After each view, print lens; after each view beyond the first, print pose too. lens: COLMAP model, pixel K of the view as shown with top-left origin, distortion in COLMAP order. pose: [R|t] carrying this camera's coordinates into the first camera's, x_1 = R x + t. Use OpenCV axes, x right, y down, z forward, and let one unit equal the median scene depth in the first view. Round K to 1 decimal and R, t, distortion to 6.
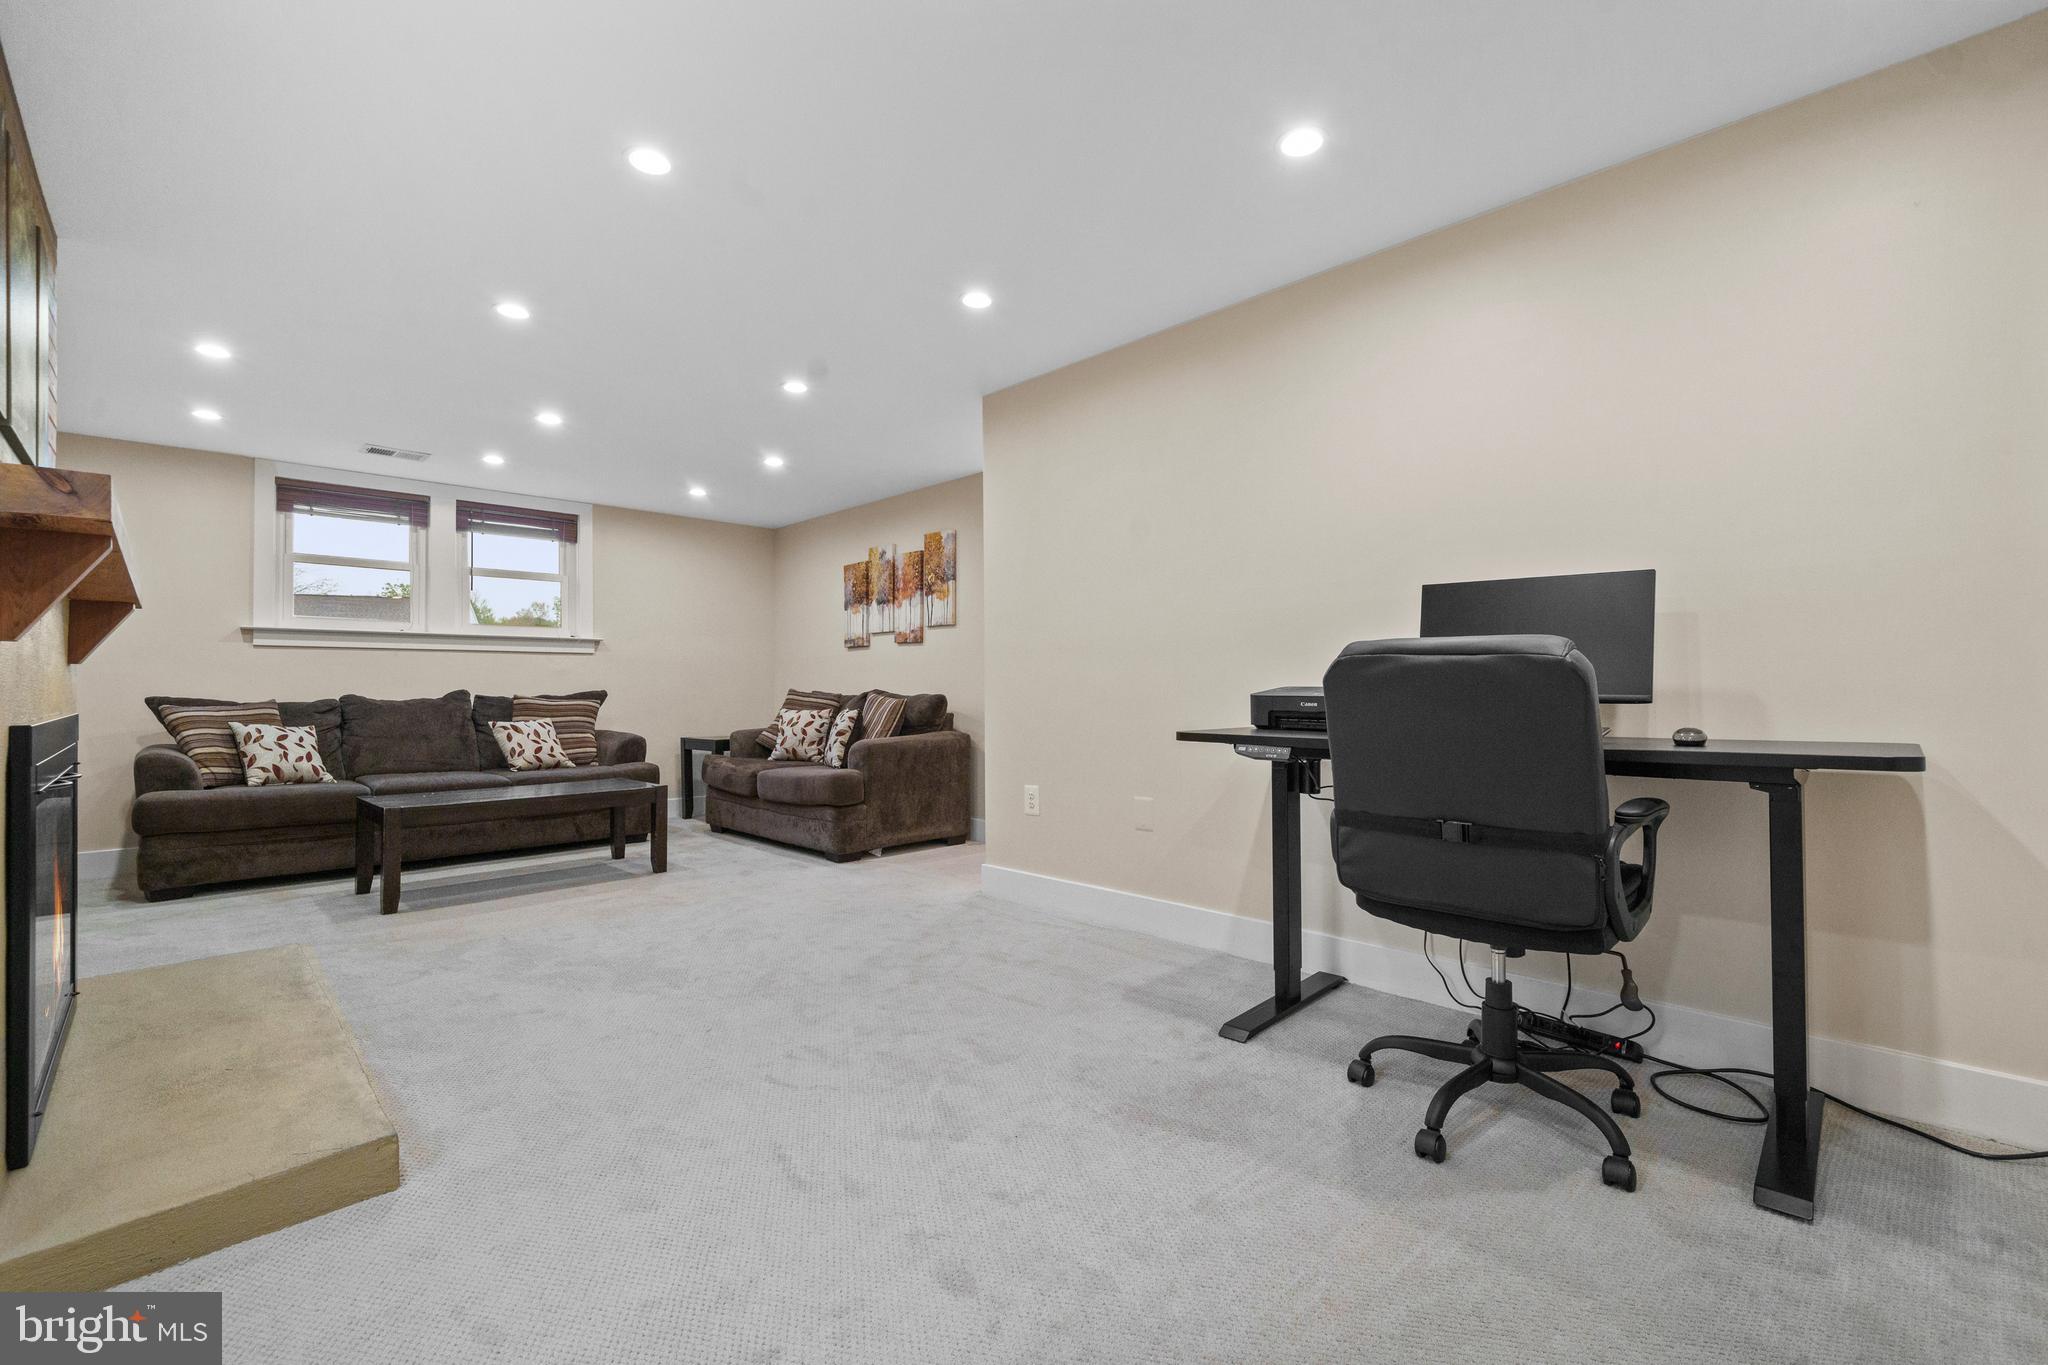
lens RADIAL K [[901.1, 0, 1028.8], [0, 901.1, 686.3], [0, 0, 1]] dist [0.000639, -0.000005]
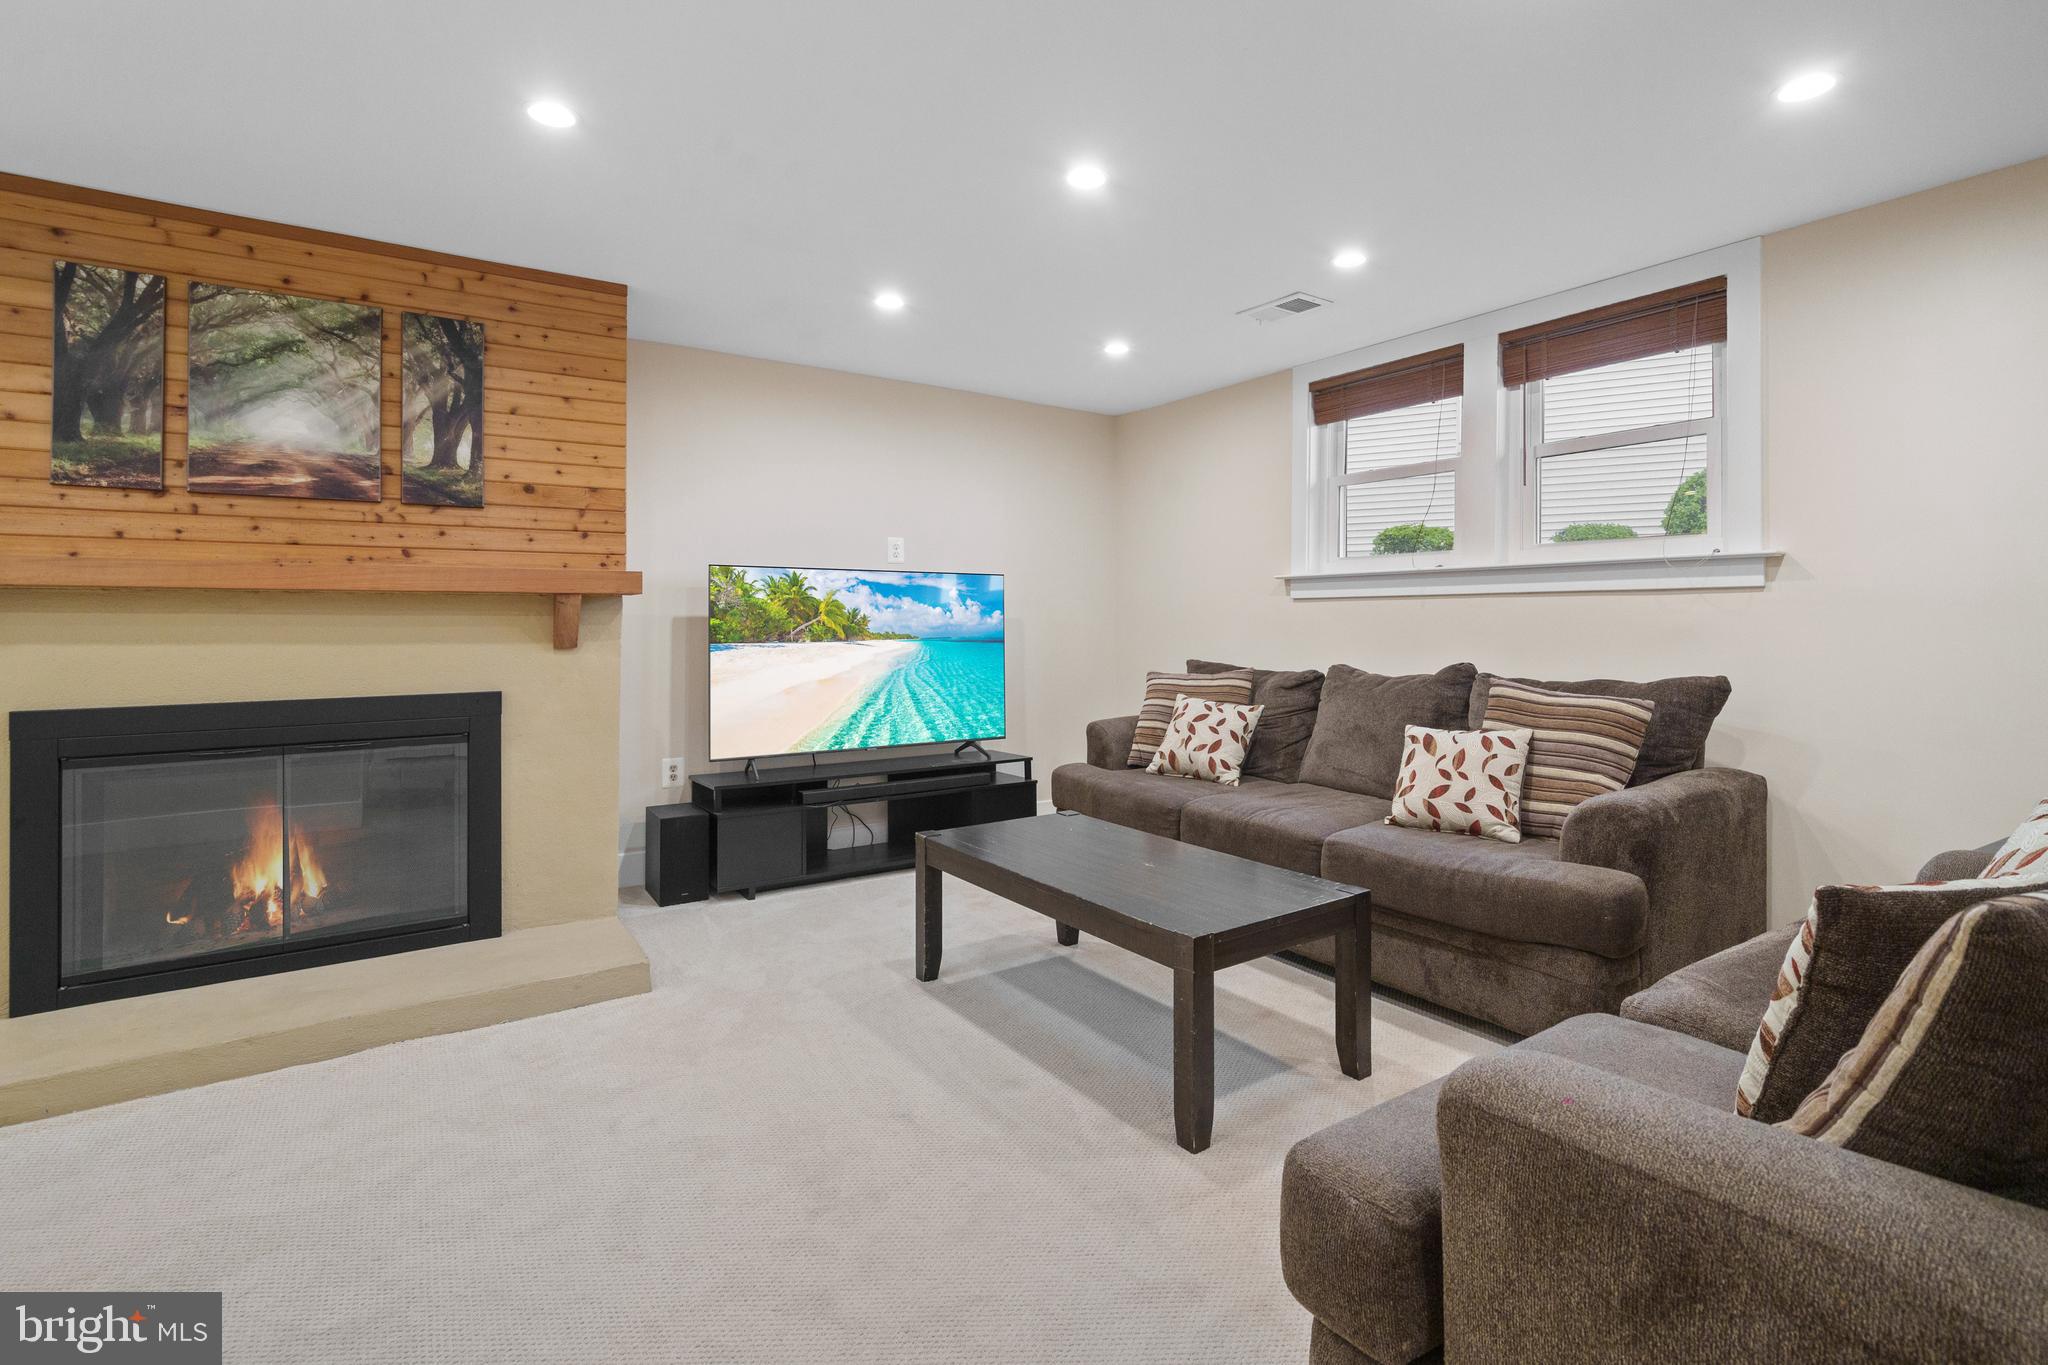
lens RADIAL K [[949.3, 0, 1002.0], [0, 949.3, 606.5], [0, 0, 1]] dist [0.026415, -0.000574]
pose [[-0.167059, -0.010550, -0.985890, 0.020882], [0.006622, 0.999908, -0.011822, -0.022309], [0.985925, -0.008504, -0.166974, 0.662324]]
